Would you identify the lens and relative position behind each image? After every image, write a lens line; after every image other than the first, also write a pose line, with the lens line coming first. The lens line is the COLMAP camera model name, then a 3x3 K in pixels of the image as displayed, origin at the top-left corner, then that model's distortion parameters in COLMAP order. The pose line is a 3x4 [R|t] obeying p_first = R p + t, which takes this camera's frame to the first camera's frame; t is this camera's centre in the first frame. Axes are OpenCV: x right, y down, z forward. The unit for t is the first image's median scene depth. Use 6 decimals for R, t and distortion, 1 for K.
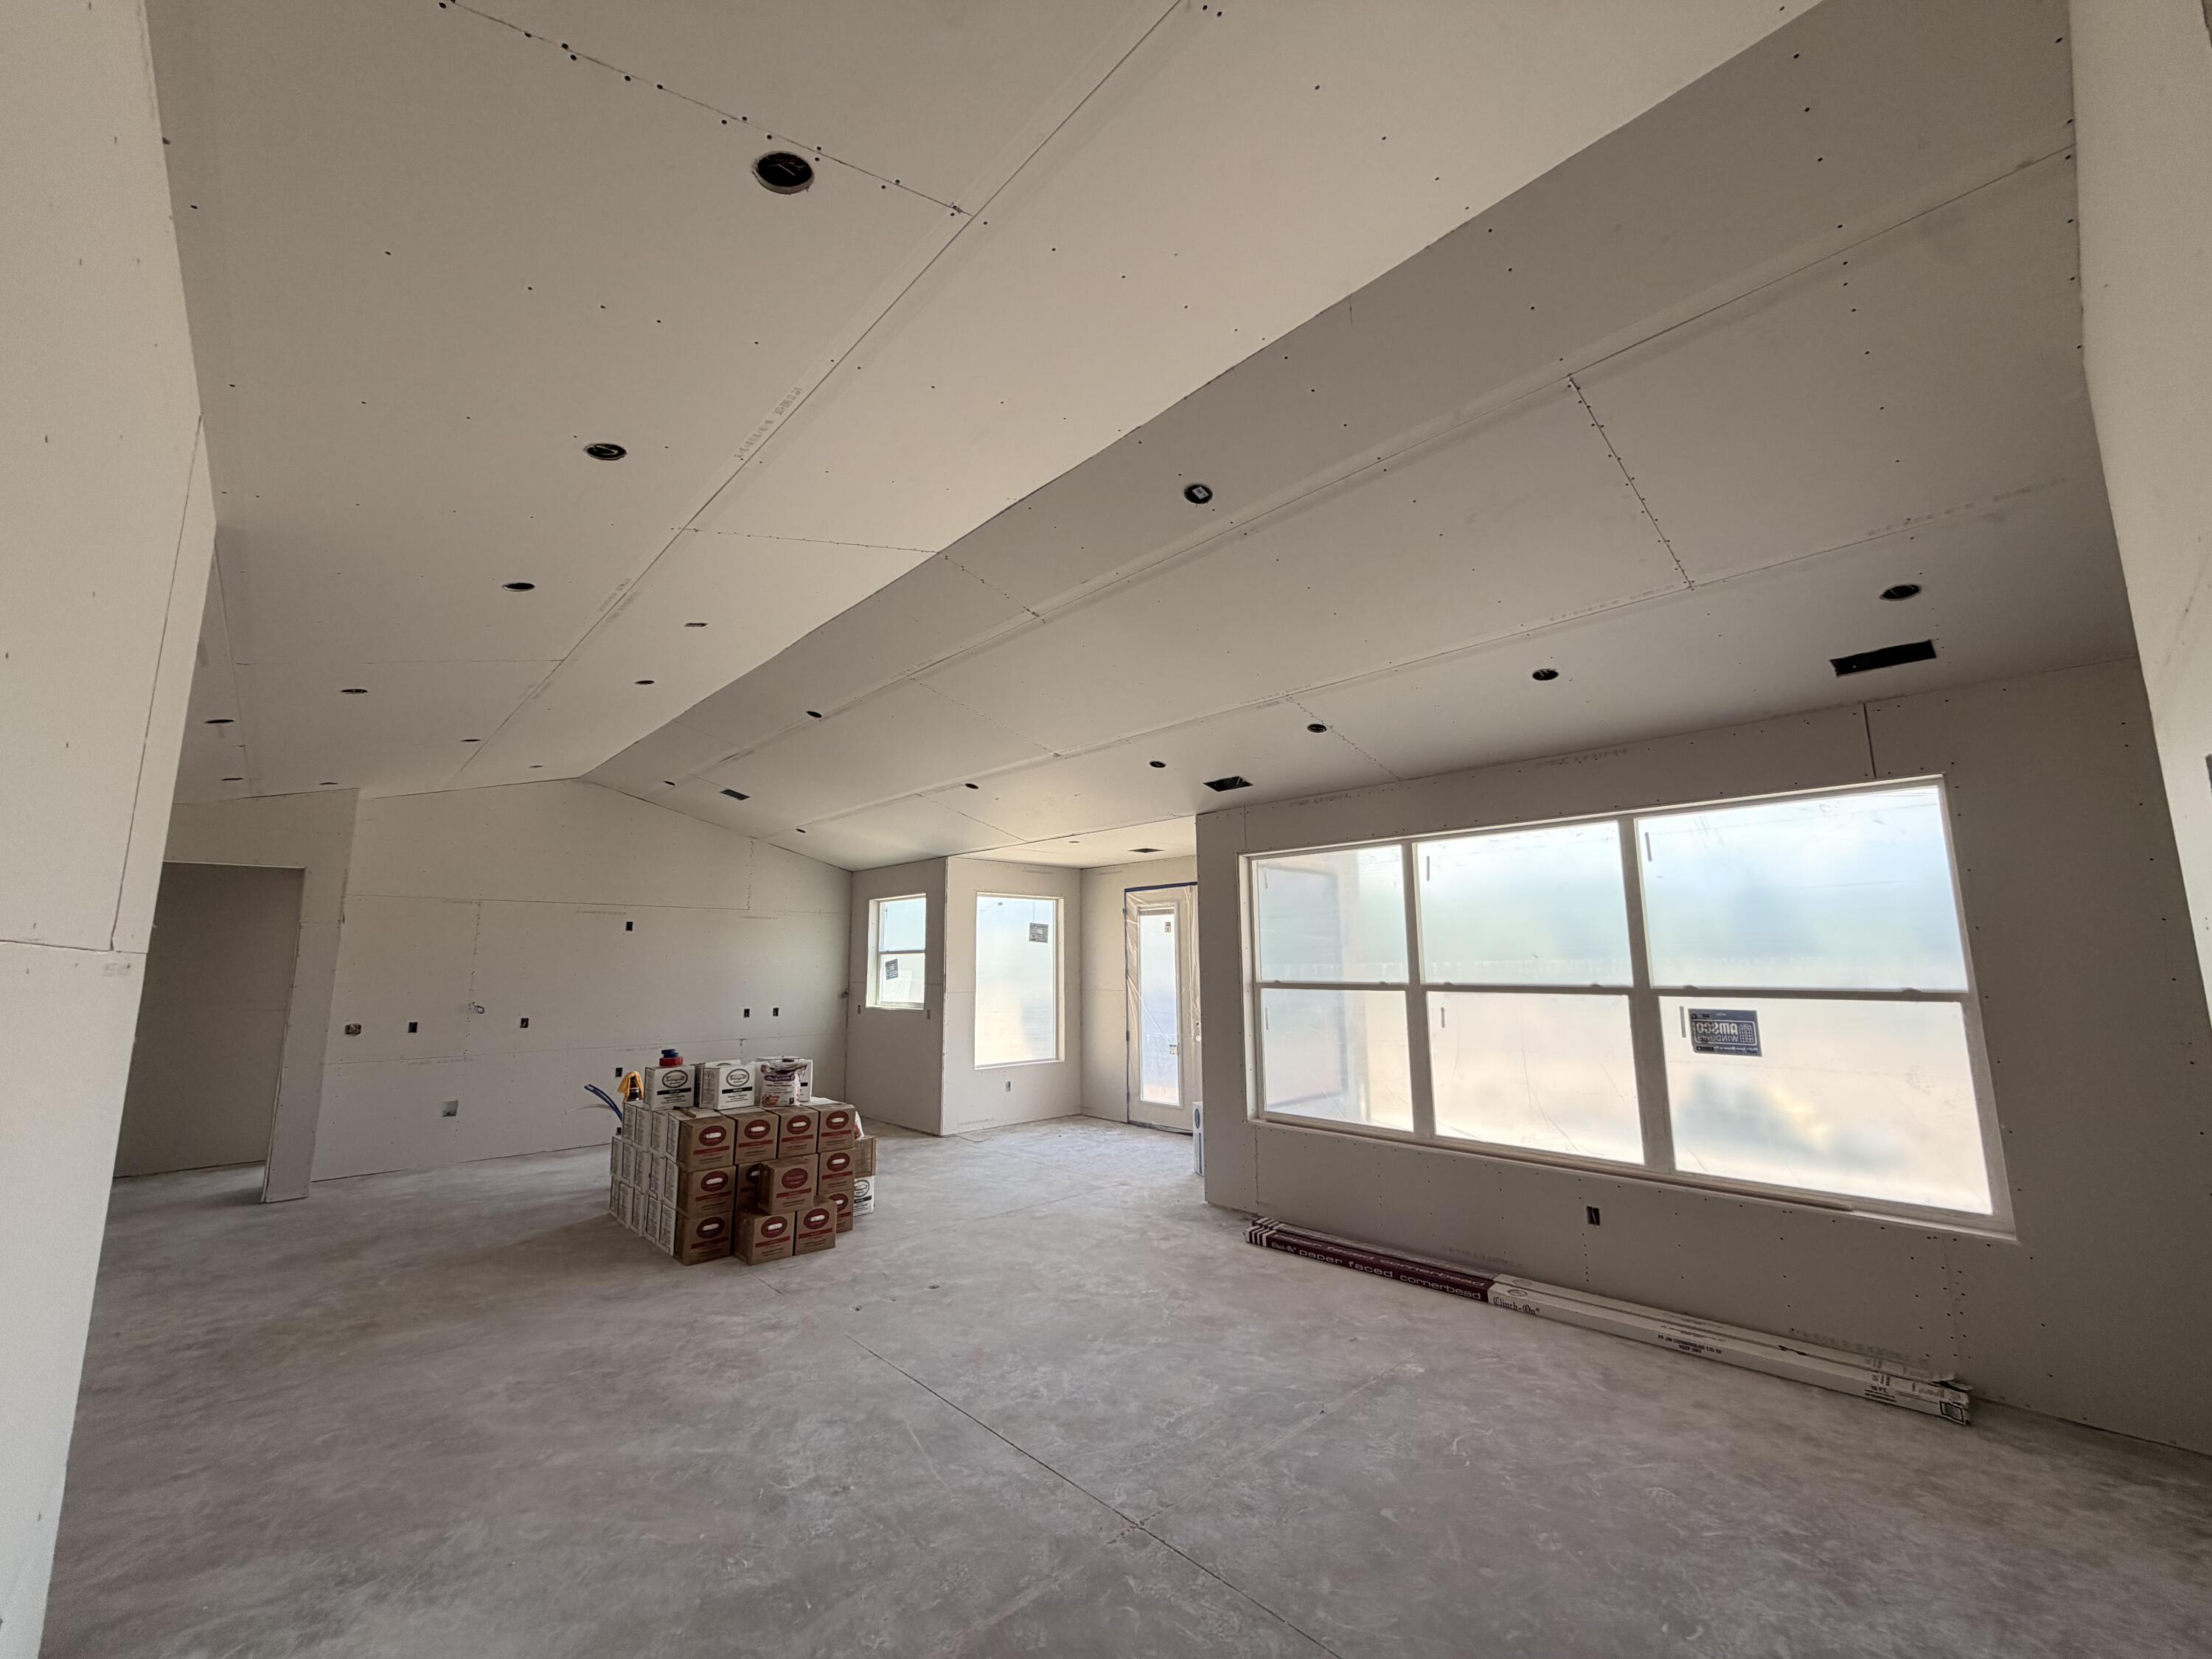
lens RADIAL K [[886.6, 0, 1102.5], [0, 886.6, 827.6], [0, 0, 1]] dist [-0.002412, 0.000509]
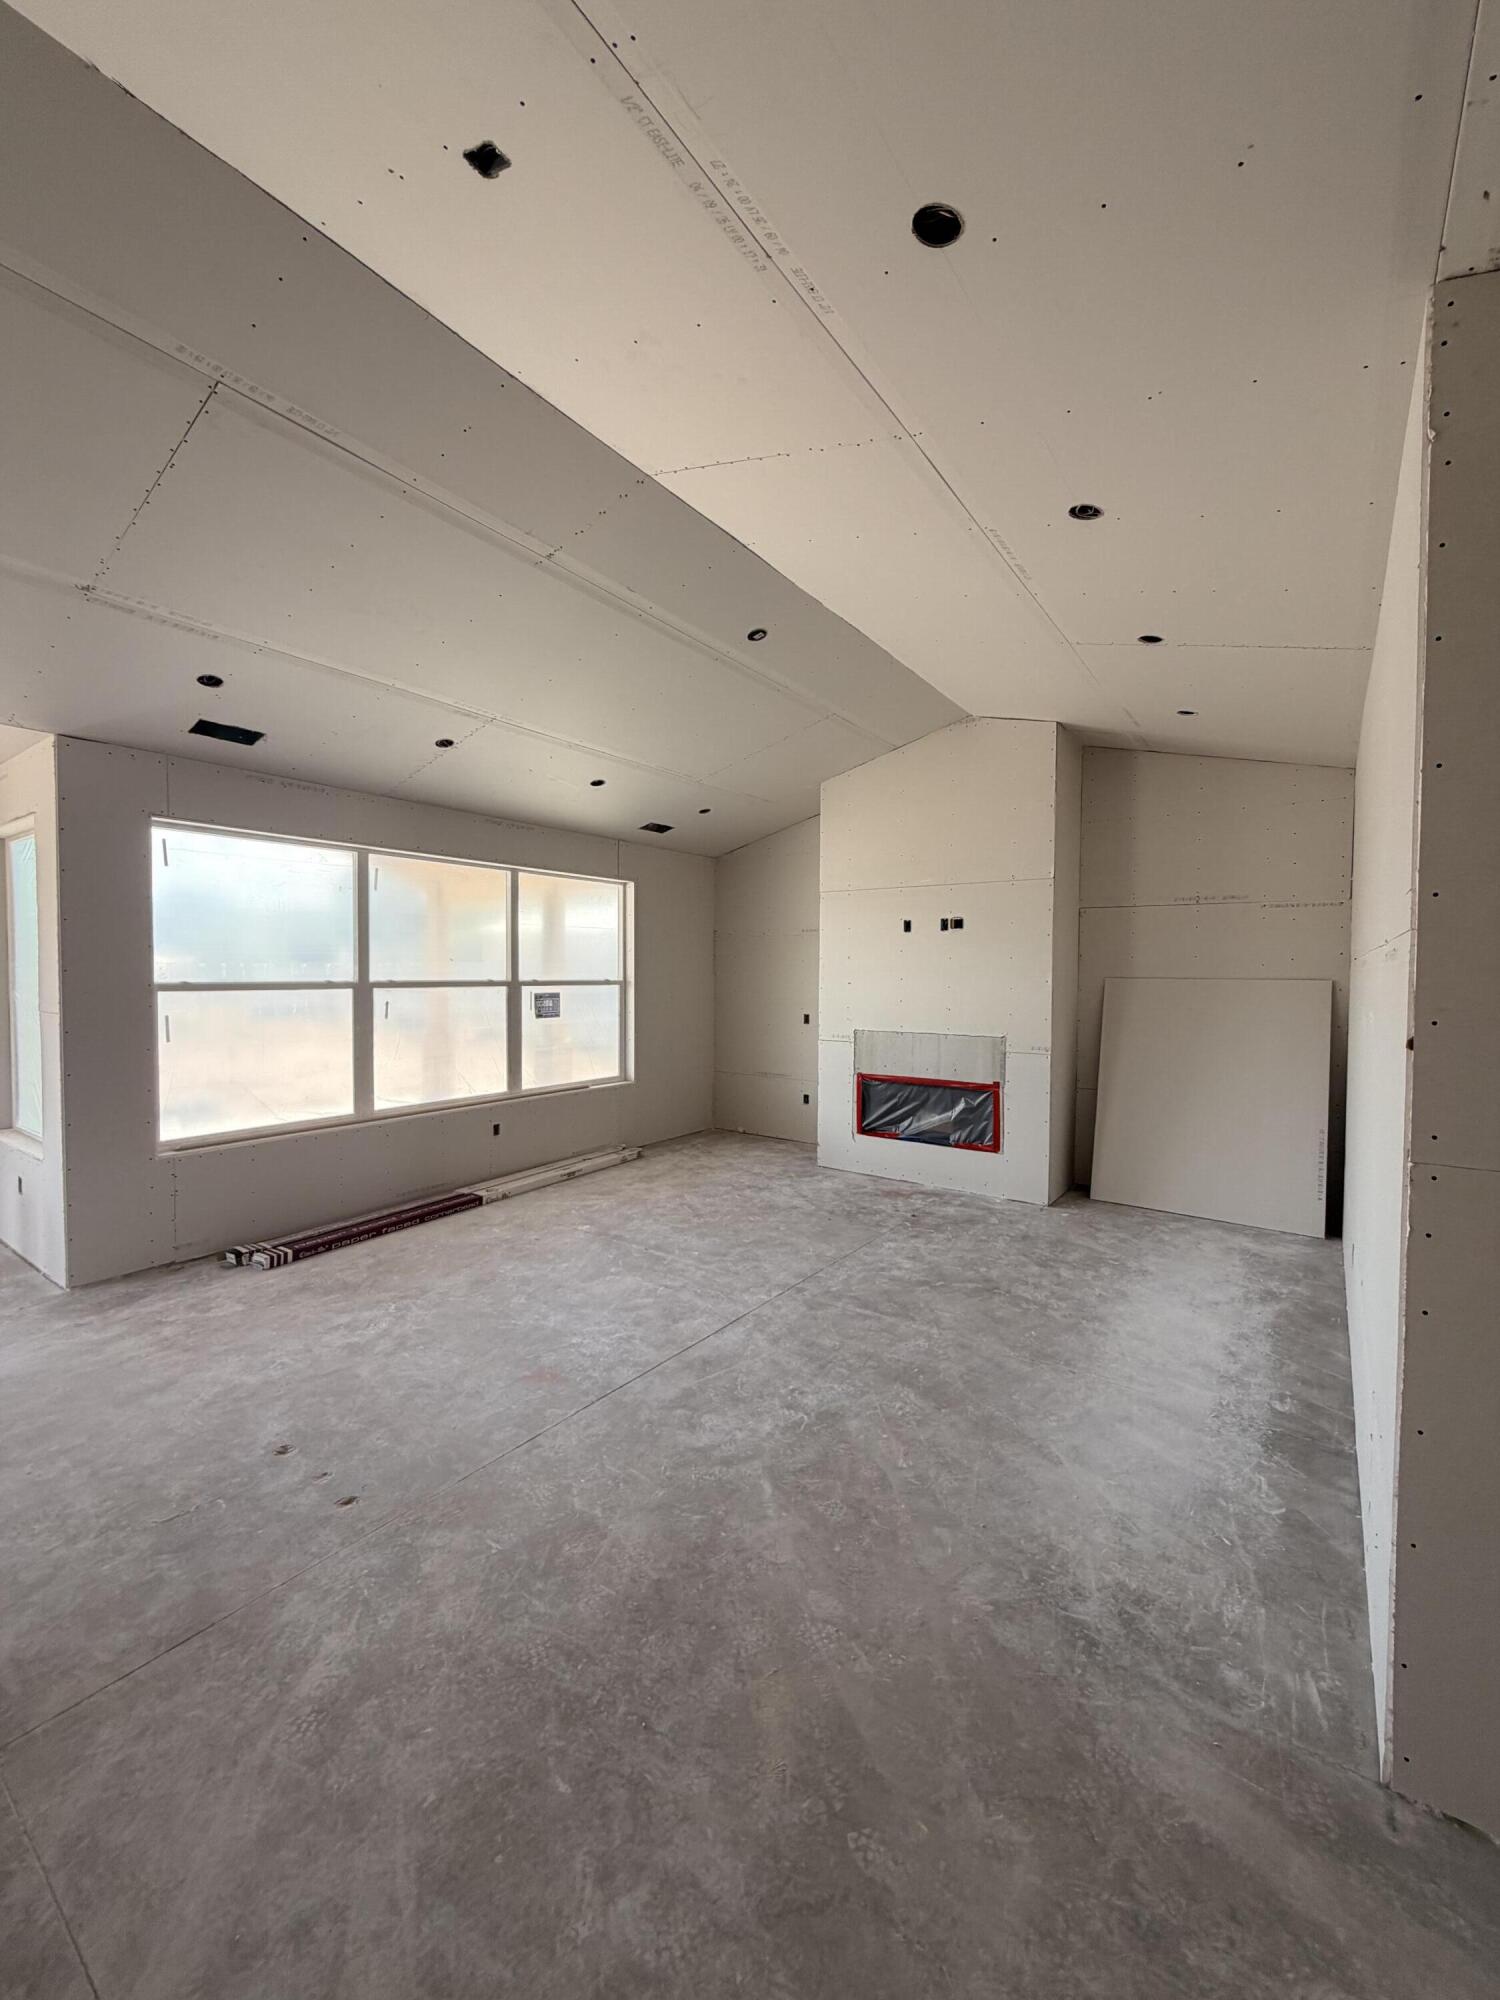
lens RADIAL K [[801.7, 0, 749.9], [0, 801.7, 997.5], [0, 0, 1]] dist [-0.002412, 0.000509]
pose [[-0.202275, -0.028384, 0.978917, -0.960795], [-0.151858, 0.988399, -0.002720, 0.166955], [-0.967483, -0.149206, -0.204239, 0.983220]]
